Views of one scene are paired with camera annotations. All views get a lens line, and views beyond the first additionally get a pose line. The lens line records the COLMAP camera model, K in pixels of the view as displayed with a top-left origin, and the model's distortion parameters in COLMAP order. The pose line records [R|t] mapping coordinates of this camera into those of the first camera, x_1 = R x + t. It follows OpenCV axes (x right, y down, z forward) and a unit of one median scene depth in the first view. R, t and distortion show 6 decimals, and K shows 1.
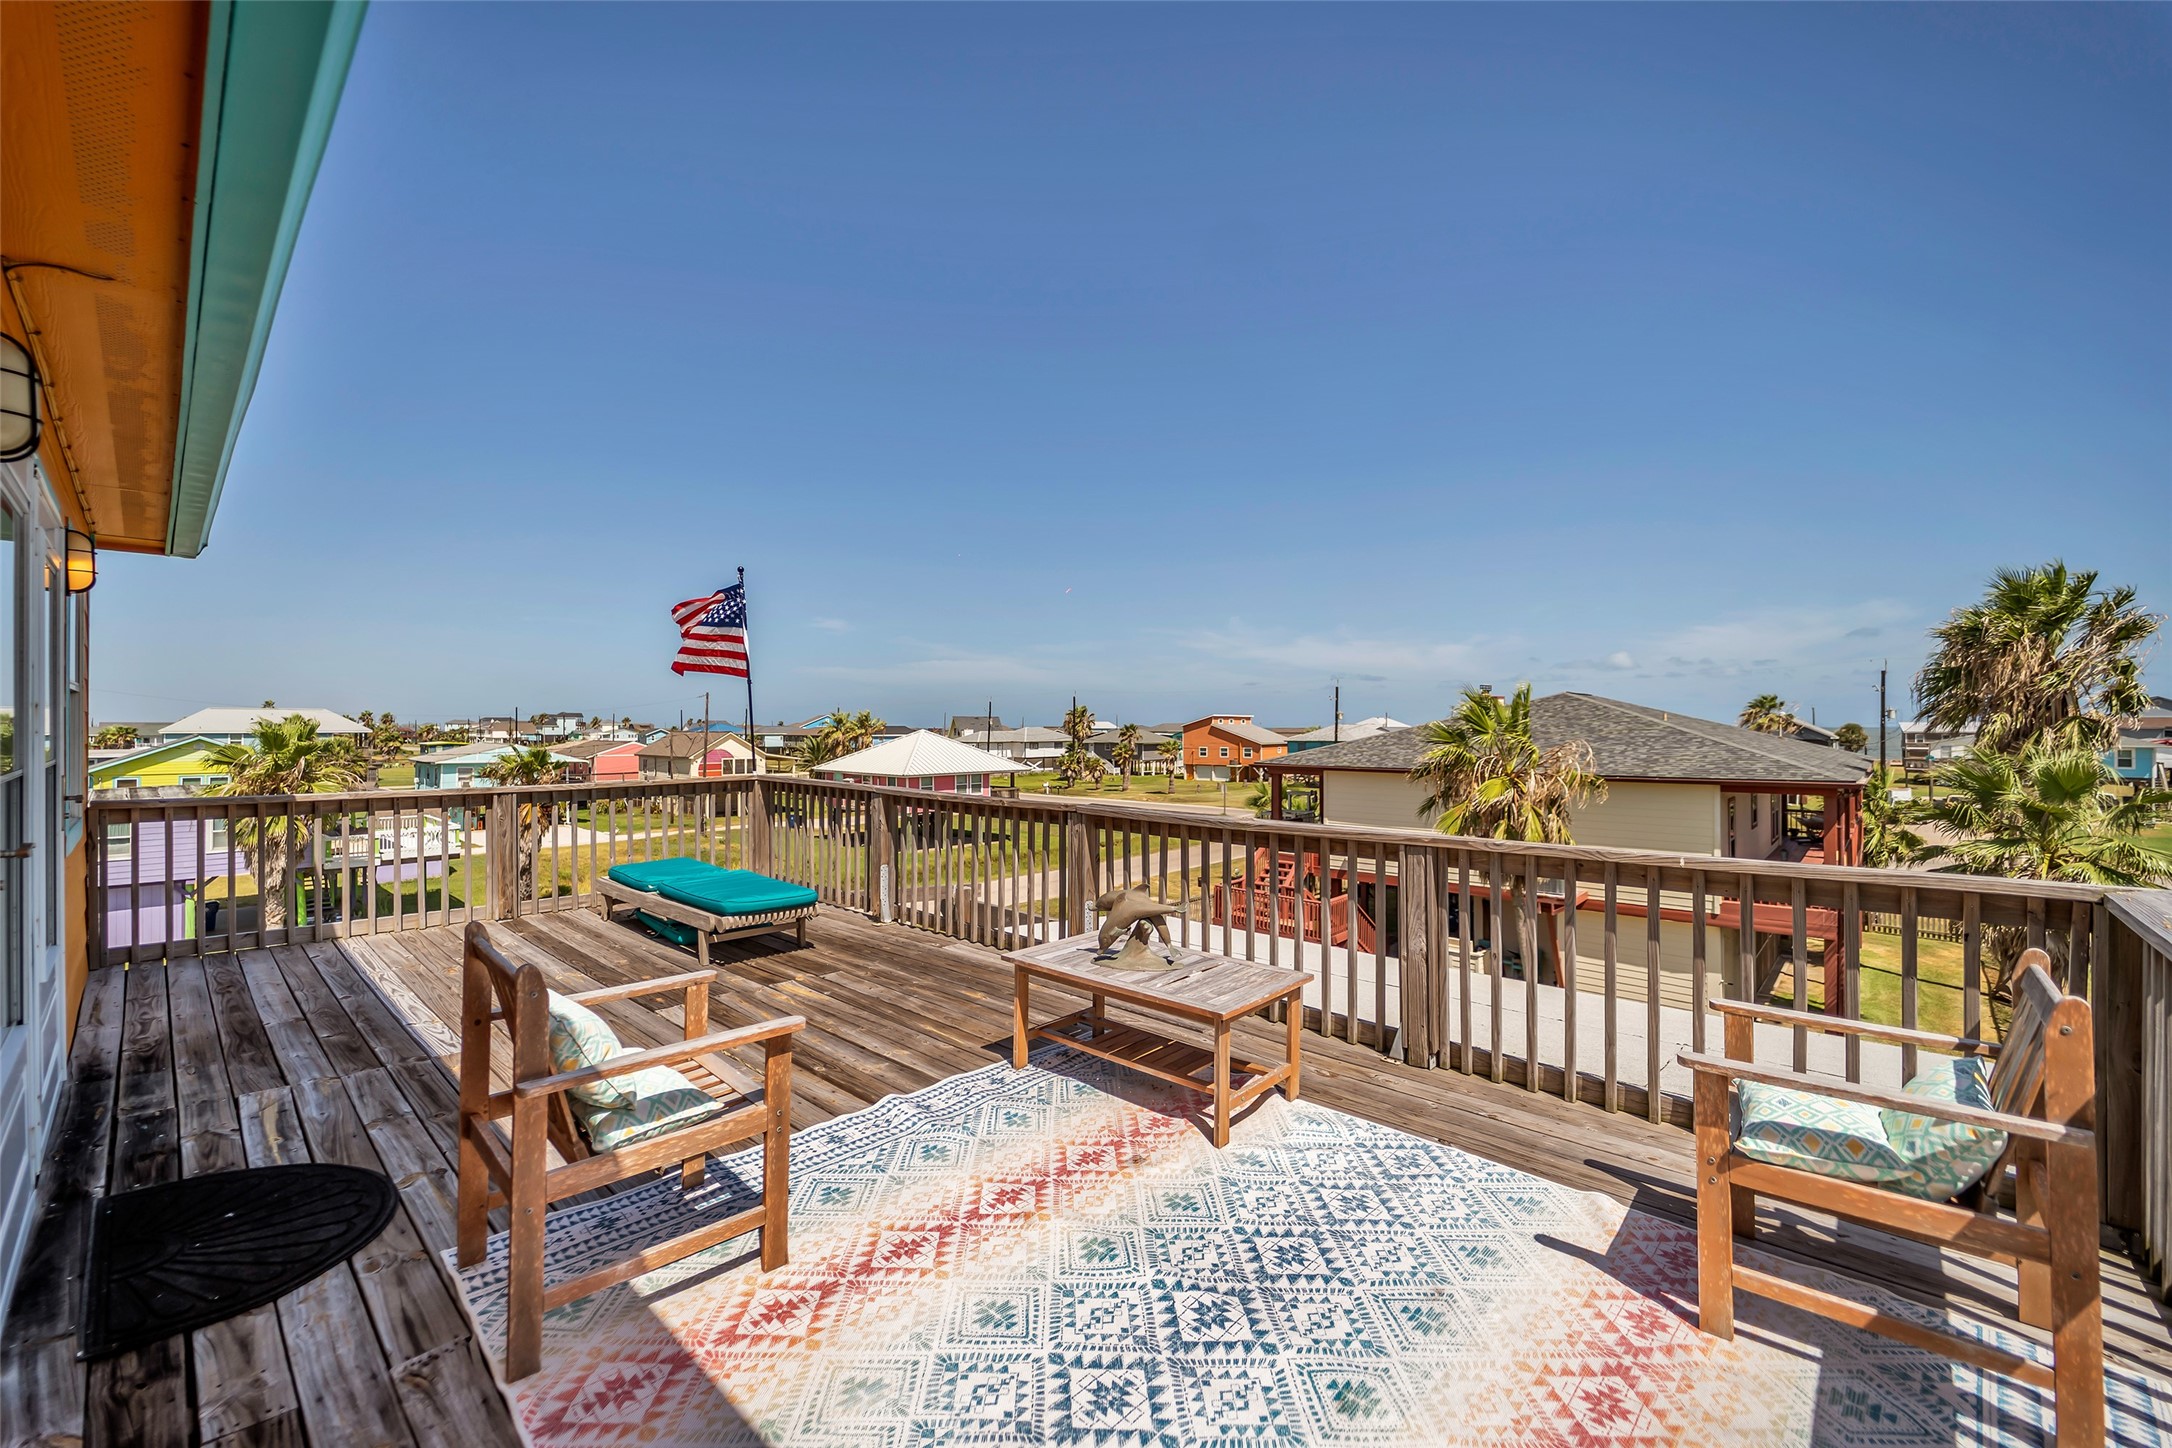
lens RADIAL K [[873.0, 0, 1079.8], [0, 873.0, 718.2], [0, 0, 1]] dist [-0.000957, -0.000035]
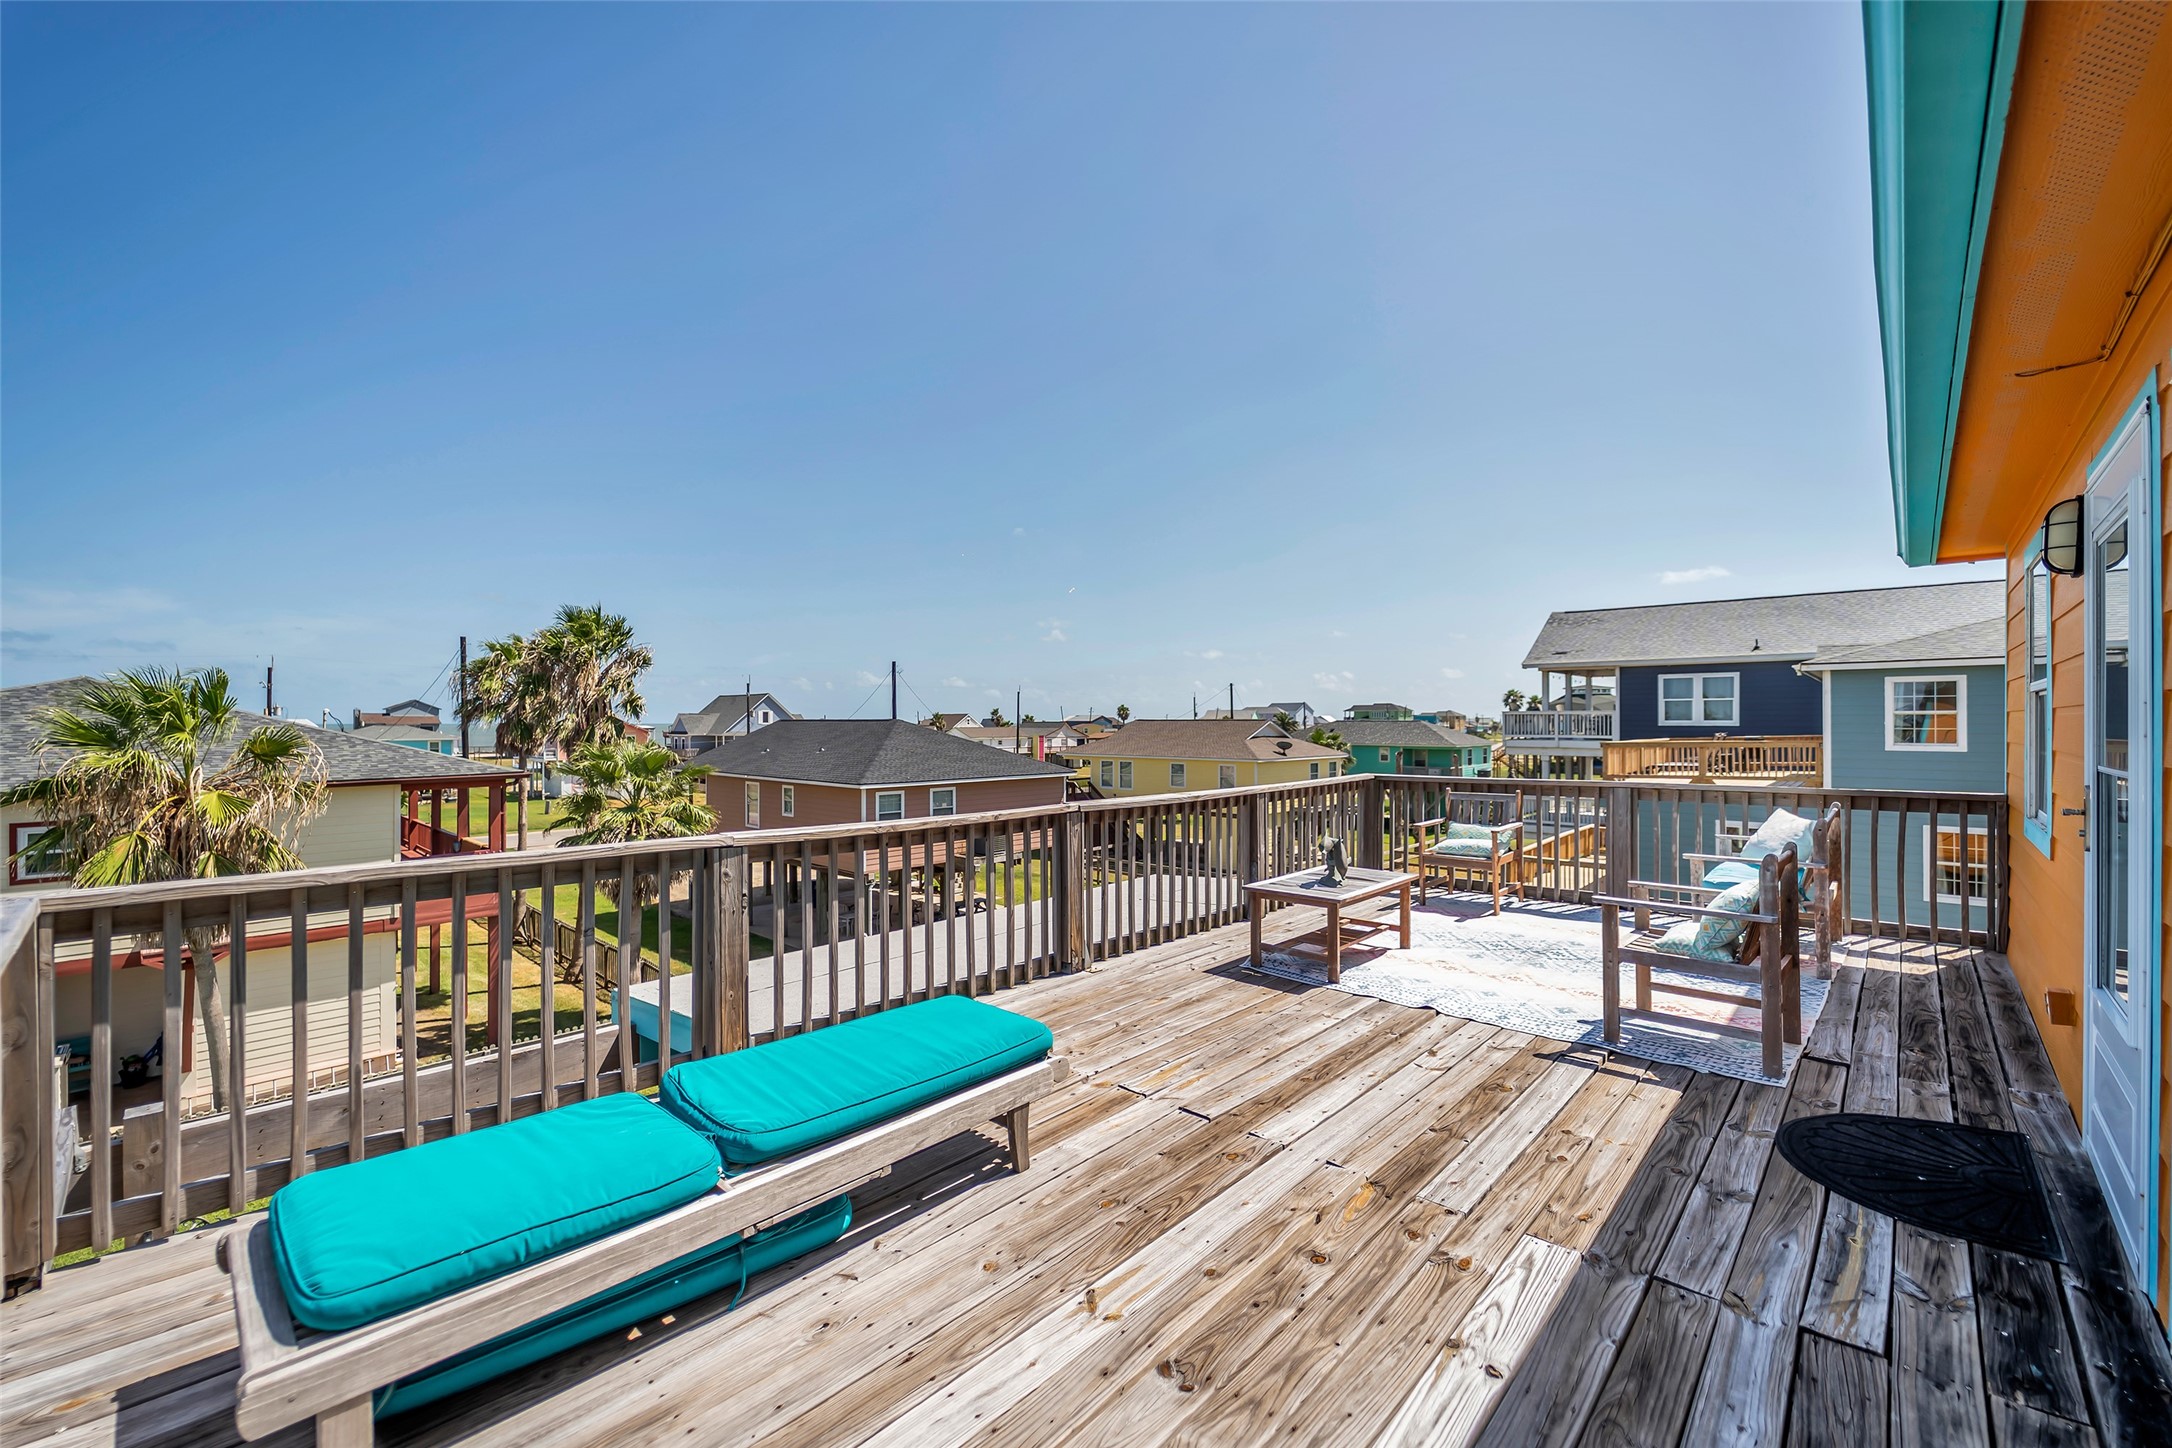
lens RADIAL K [[873.0, 0, 1077.9], [0, 873.0, 719.3], [0, 0, 1]] dist [-0.000957, -0.000035]
pose [[0.004869, 0.004874, 0.999976, -1.773017], [-0.008500, 0.999952, -0.004833, 0.009783], [-0.999952, -0.008476, 0.004910, 1.756817]]
